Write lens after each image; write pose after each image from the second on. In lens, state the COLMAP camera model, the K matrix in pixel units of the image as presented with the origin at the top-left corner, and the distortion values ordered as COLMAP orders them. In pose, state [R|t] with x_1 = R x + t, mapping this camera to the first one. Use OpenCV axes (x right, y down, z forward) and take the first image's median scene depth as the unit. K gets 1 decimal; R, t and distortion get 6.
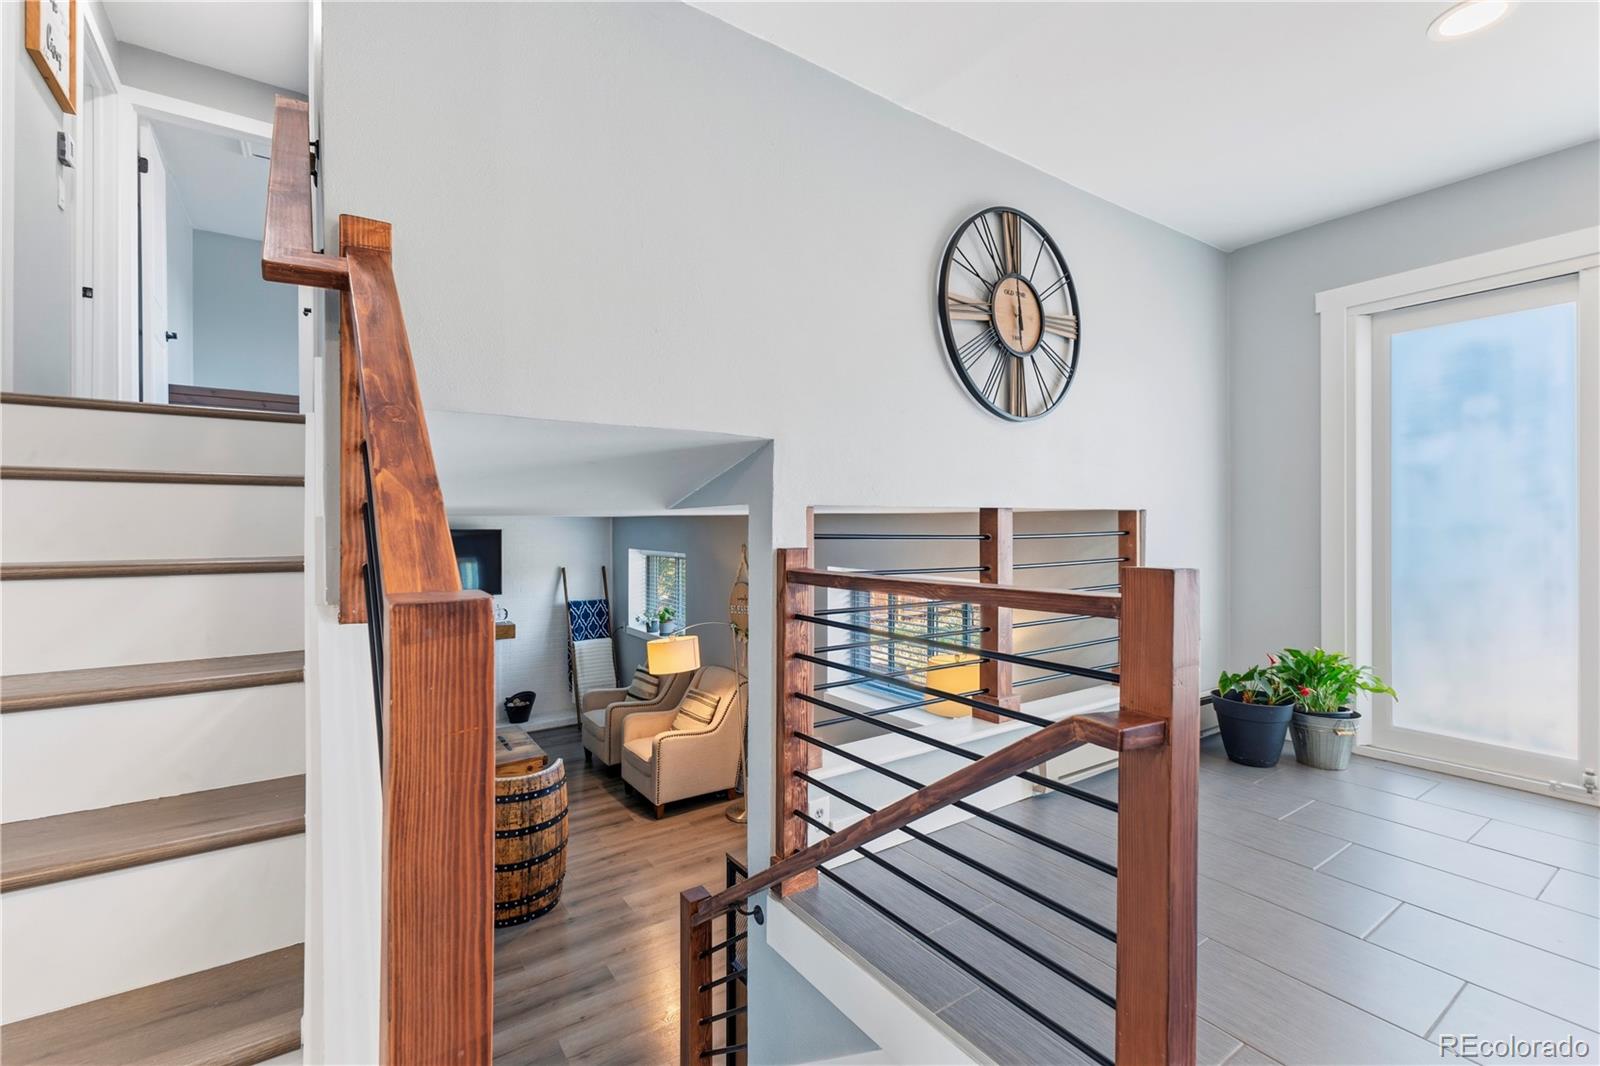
lens RADIAL K [[680.3, 0, 807.3], [0, 680.3, 529.9], [0, 0, 1]] dist [0.000563, 0.000167]
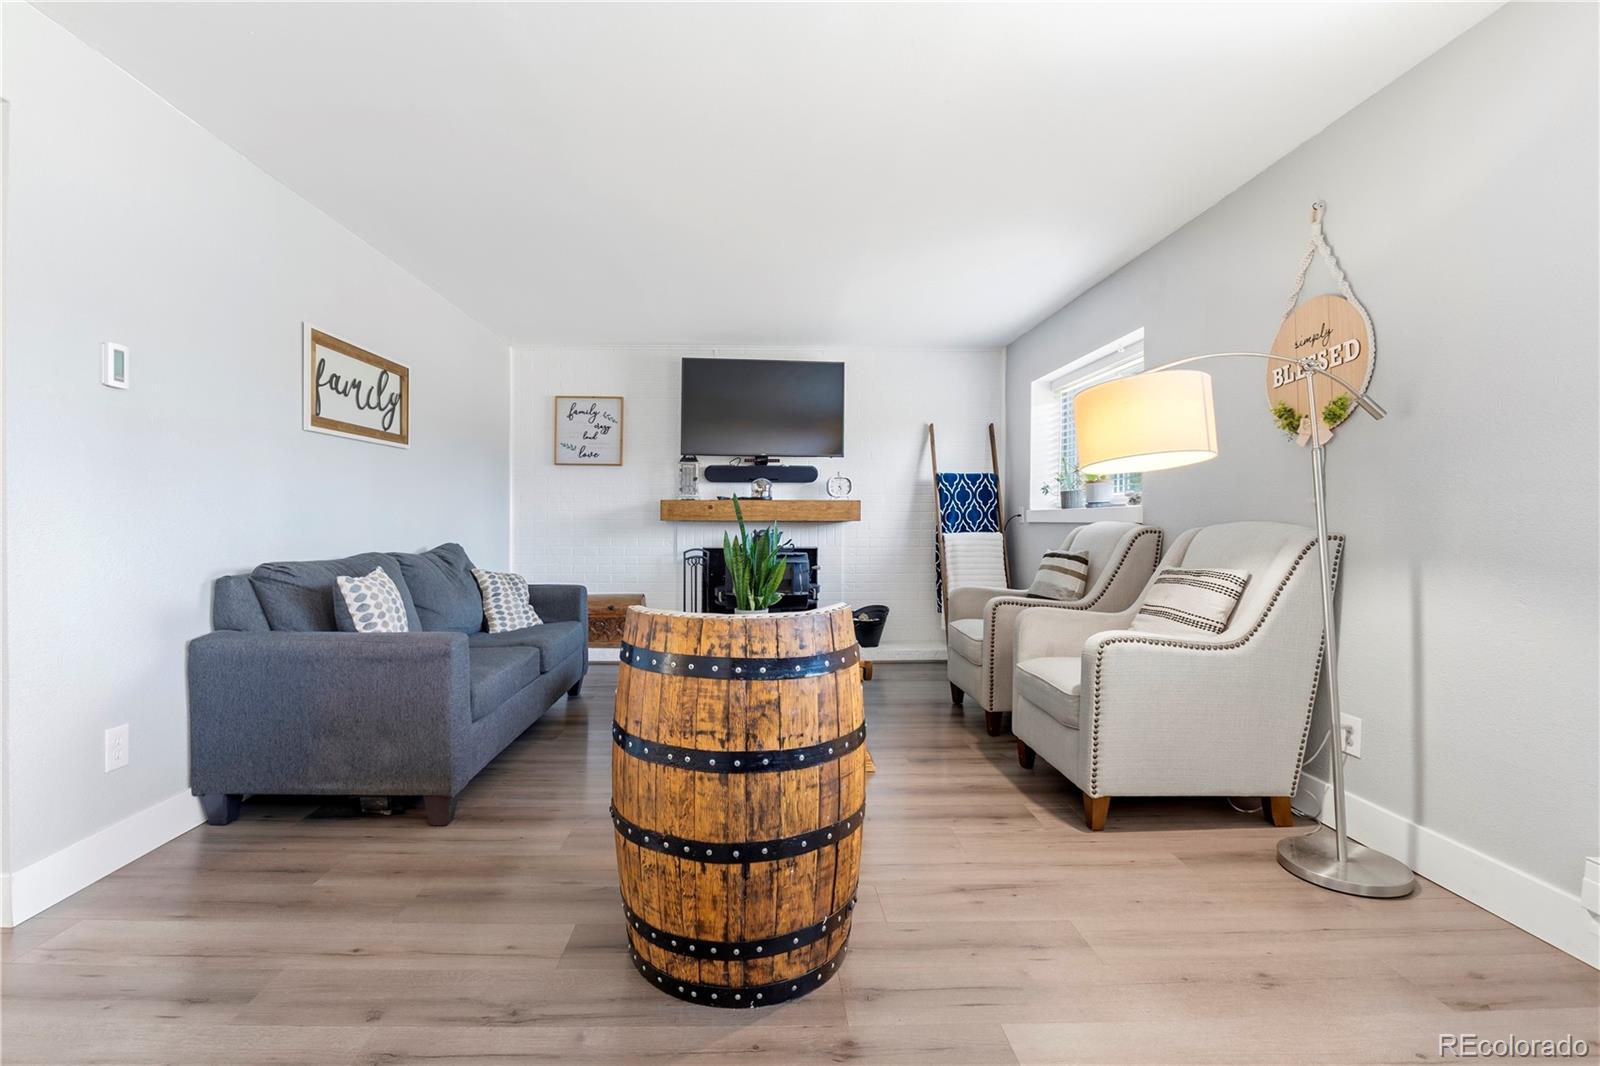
lens RADIAL K [[719.6, 0, 797.9], [0, 719.6, 526.4], [0, 0, 1]] dist [-0.015717, -0.000121]
pose [[0.841167, 0.007795, -0.540720, -0.128773], [-0.009464, 0.999955, -0.000308, 0.226855], [0.540693, 0.005376, 0.841203, 0.497967]]
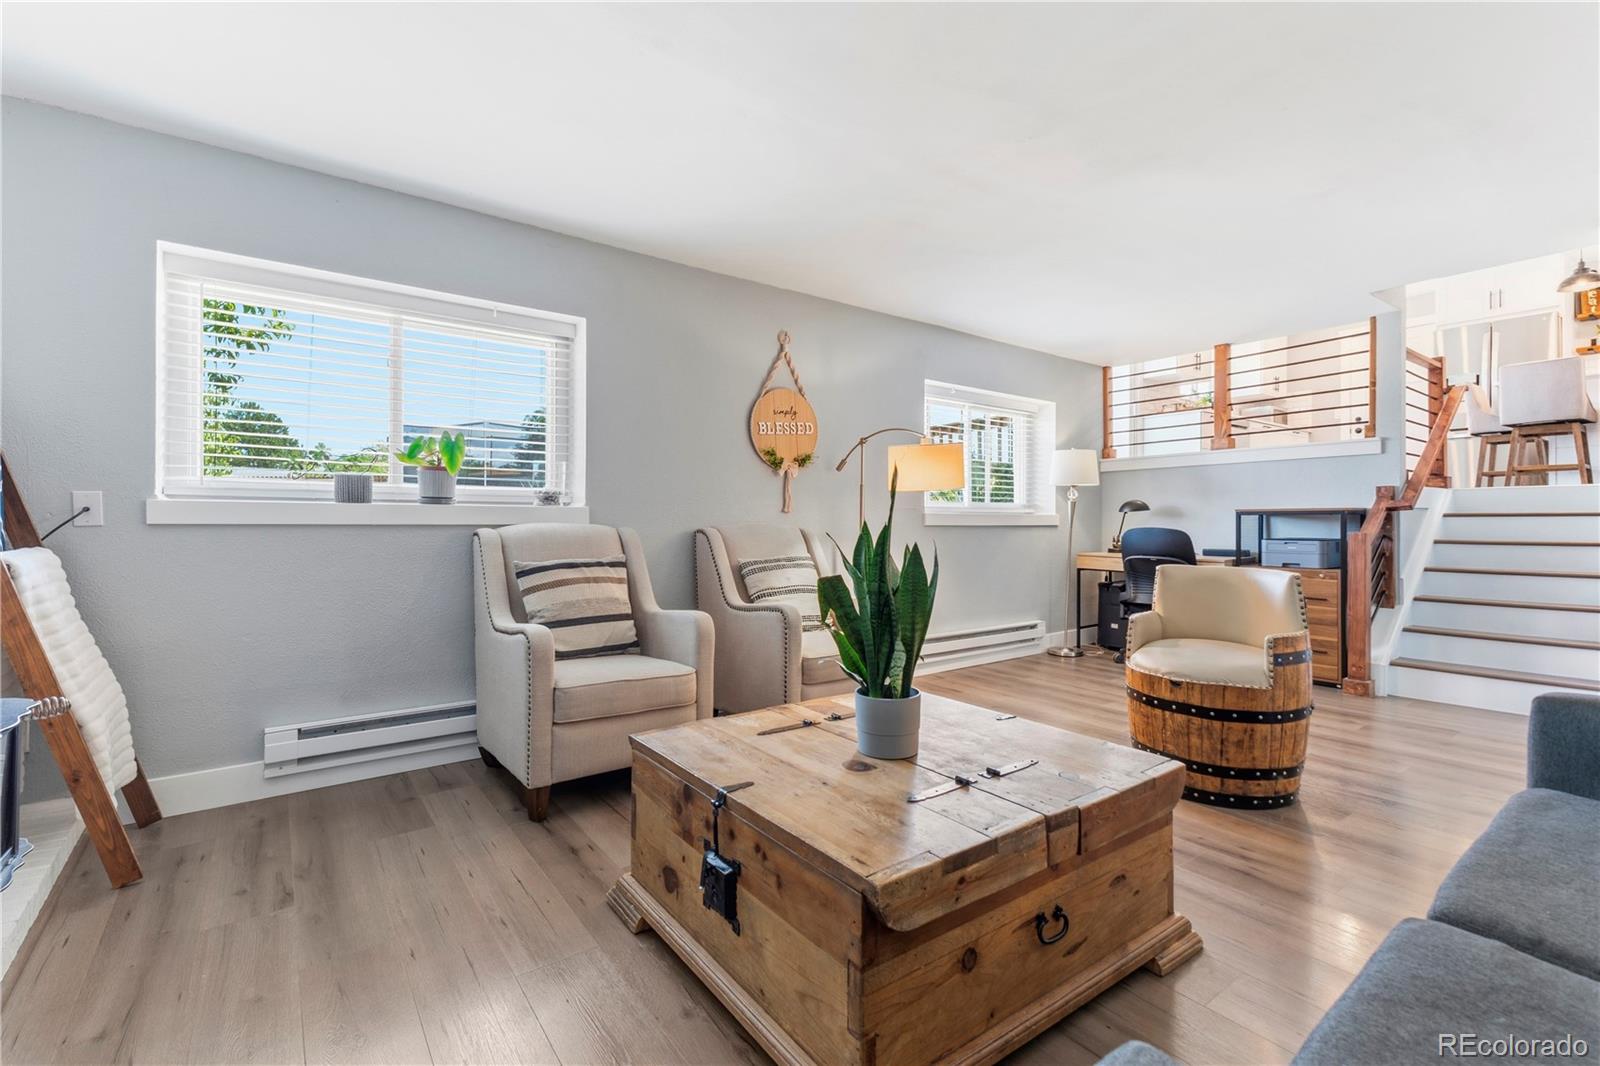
lens RADIAL K [[692.4, 0, 795.5], [0, 692.4, 527.5], [0, 0, 1]] dist [0.001147, 0.000106]
pose [[-0.017106, 0.000781, 0.999853, -0.819793], [0.010247, 0.999947, -0.000605, 0.225721], [-0.999801, 0.010235, -0.017113, 1.045652]]
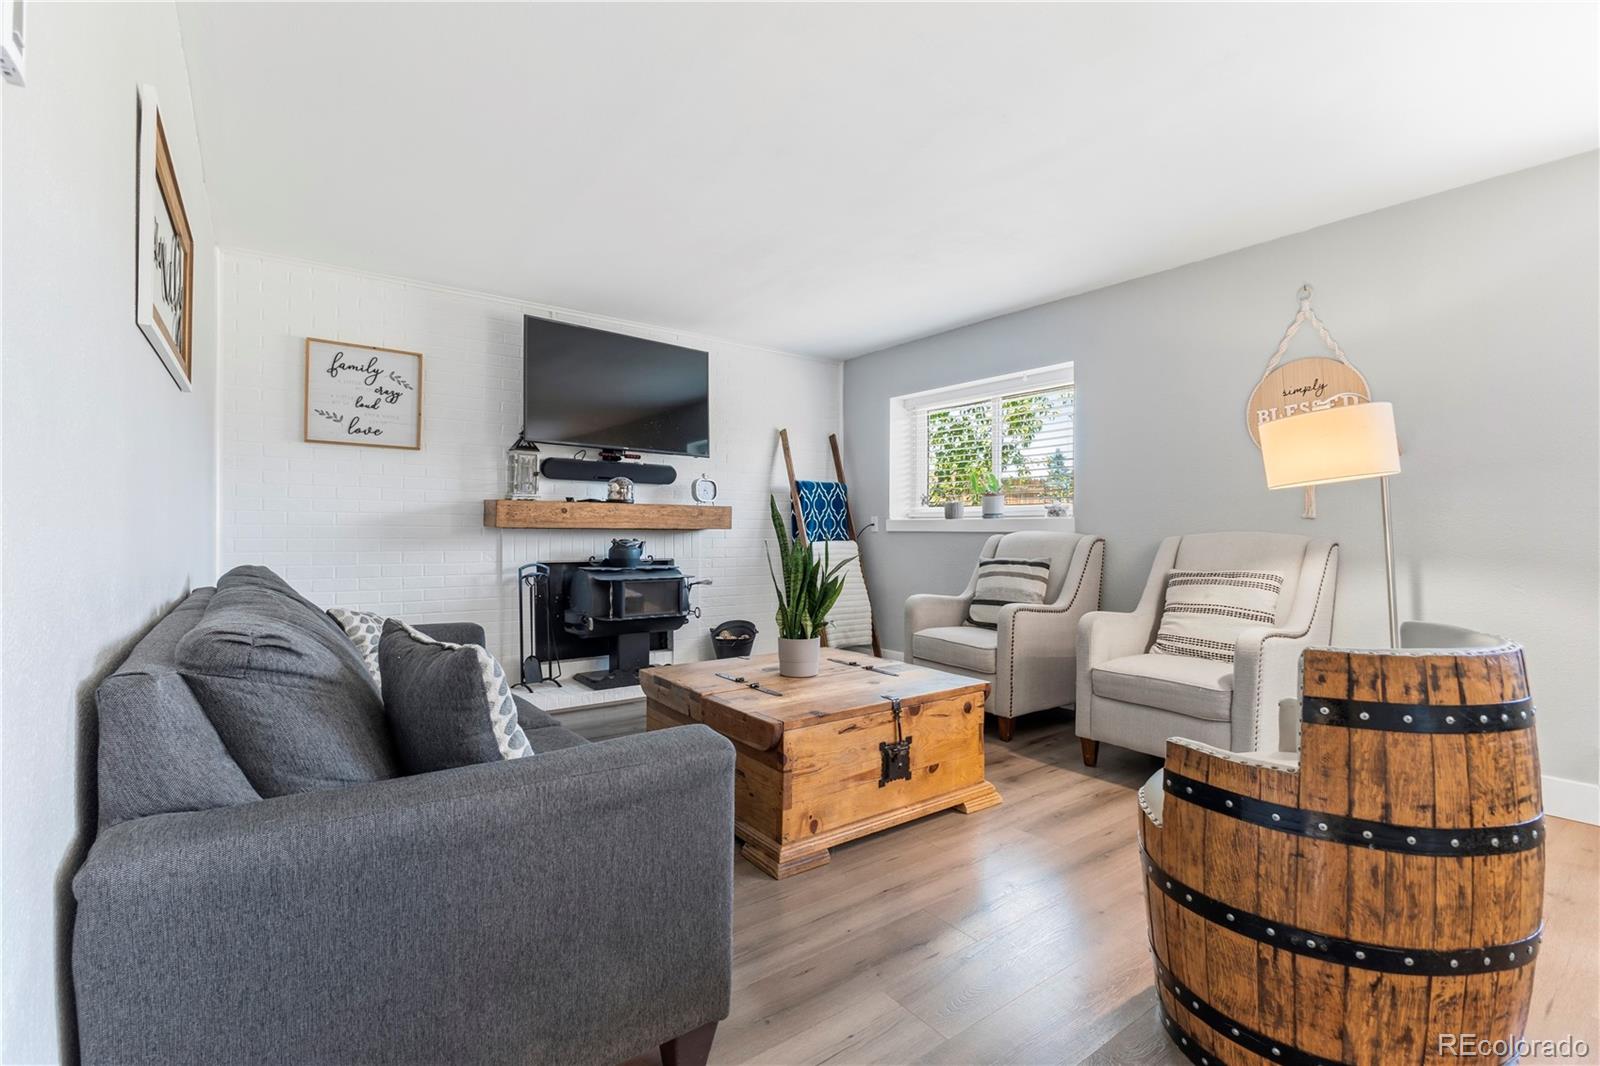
lens RADIAL K [[685.9, 0, 815.4], [0, 685.9, 530.7], [0, 0, 1]] dist [-0.009952, 0.000068]
pose [[0.999091, 0.007875, 0.041889, -0.518601], [-0.007418, 0.999911, -0.011069, 0.228948], [-0.041973, 0.010748, 0.999061, 0.514421]]
